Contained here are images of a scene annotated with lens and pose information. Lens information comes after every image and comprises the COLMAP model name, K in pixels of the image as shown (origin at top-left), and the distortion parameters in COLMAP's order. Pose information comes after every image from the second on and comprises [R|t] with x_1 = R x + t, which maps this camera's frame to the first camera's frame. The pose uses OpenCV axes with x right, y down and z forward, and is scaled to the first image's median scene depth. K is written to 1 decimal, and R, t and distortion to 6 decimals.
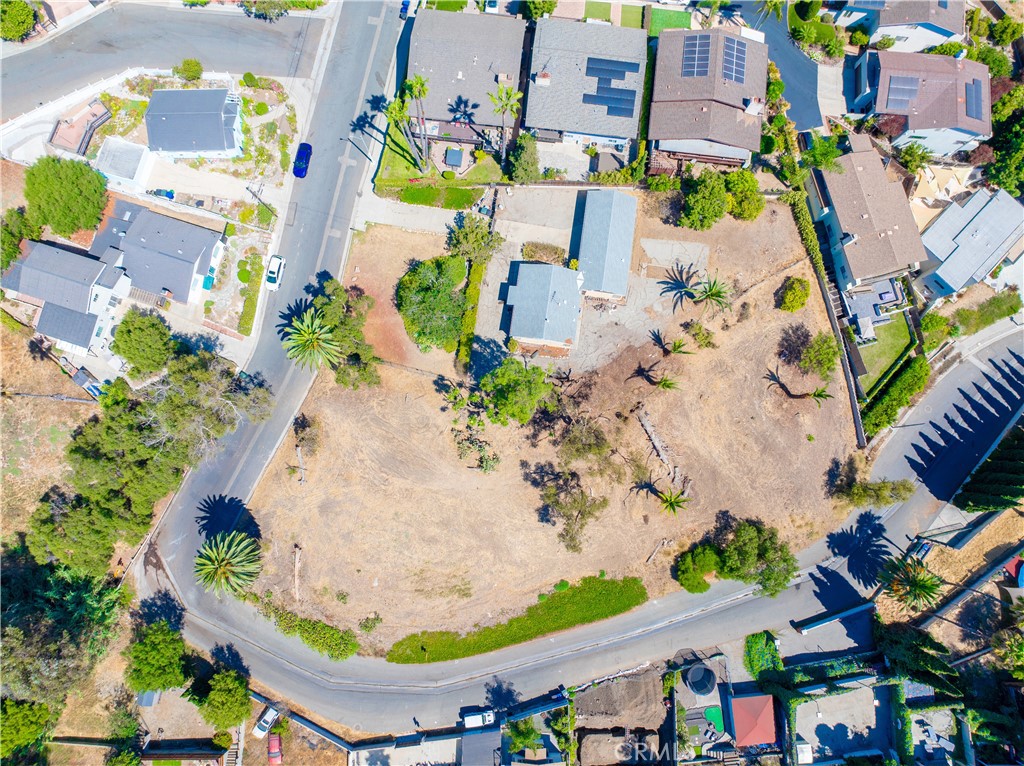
lens RADIAL K [[714.2, 0, 512.0], [0, 714.2, 383.0], [0, 0, 1]] dist [-0.007527, -0.076836]
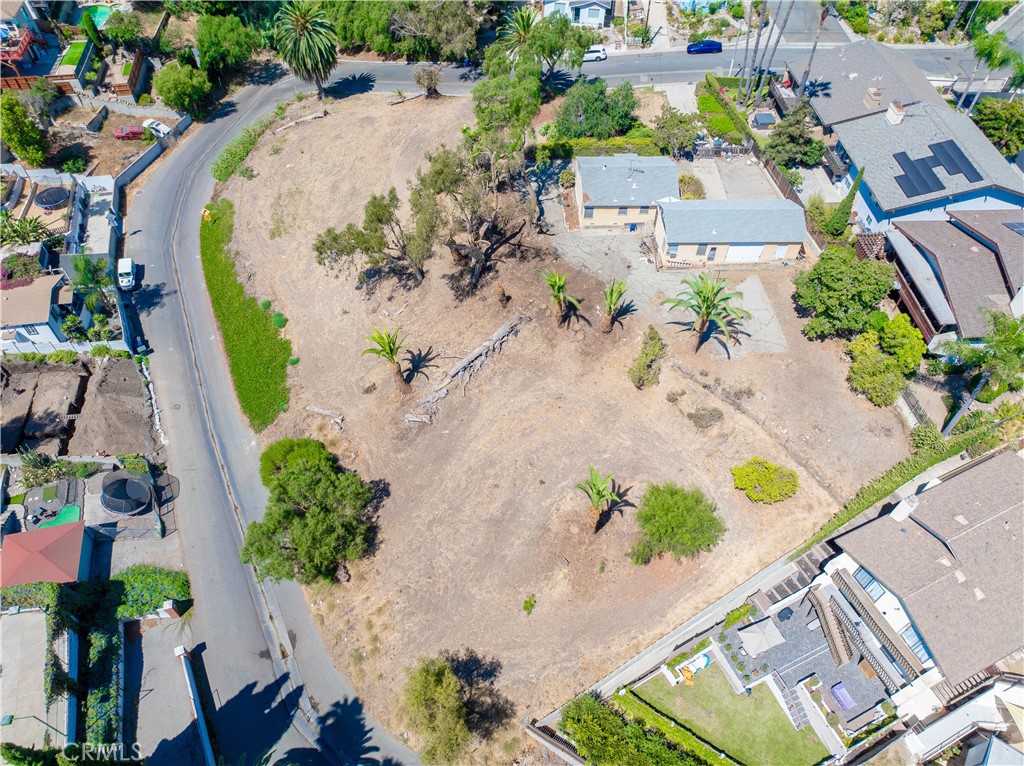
lens RADIAL K [[719.6, 0, 506.8], [0, 719.6, 359.7], [0, 0, 1]] dist [-0.035876, -0.000163]
pose [[0.164644, 0.755063, -0.634644, 0.631291], [-0.980074, 0.197718, -0.019024, 0.068380], [0.111116, 0.625130, 0.772571, 0.459099]]
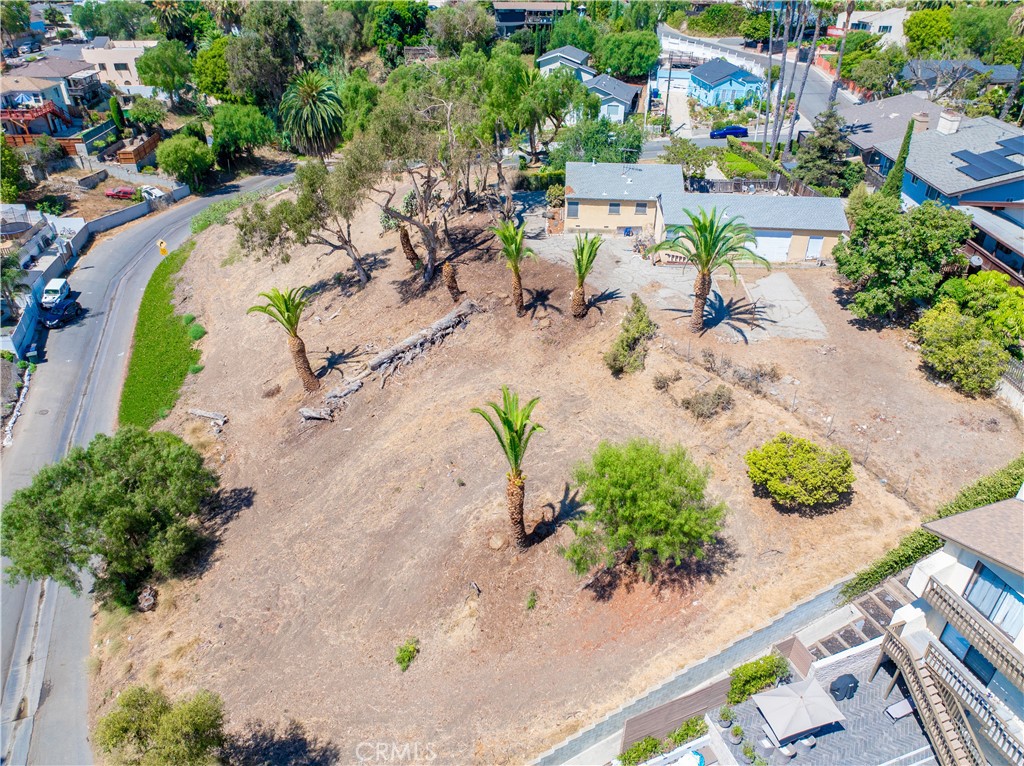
lens RADIAL K [[719.6, 0, 506.8], [0, 719.6, 359.7], [0, 0, 1]] dist [-0.035876, -0.000163]
pose [[0.063073, 0.512417, -0.856417, 0.643864], [-0.991390, 0.130837, 0.005270, 0.012084], [0.114751, 0.848711, 0.516257, 0.725086]]
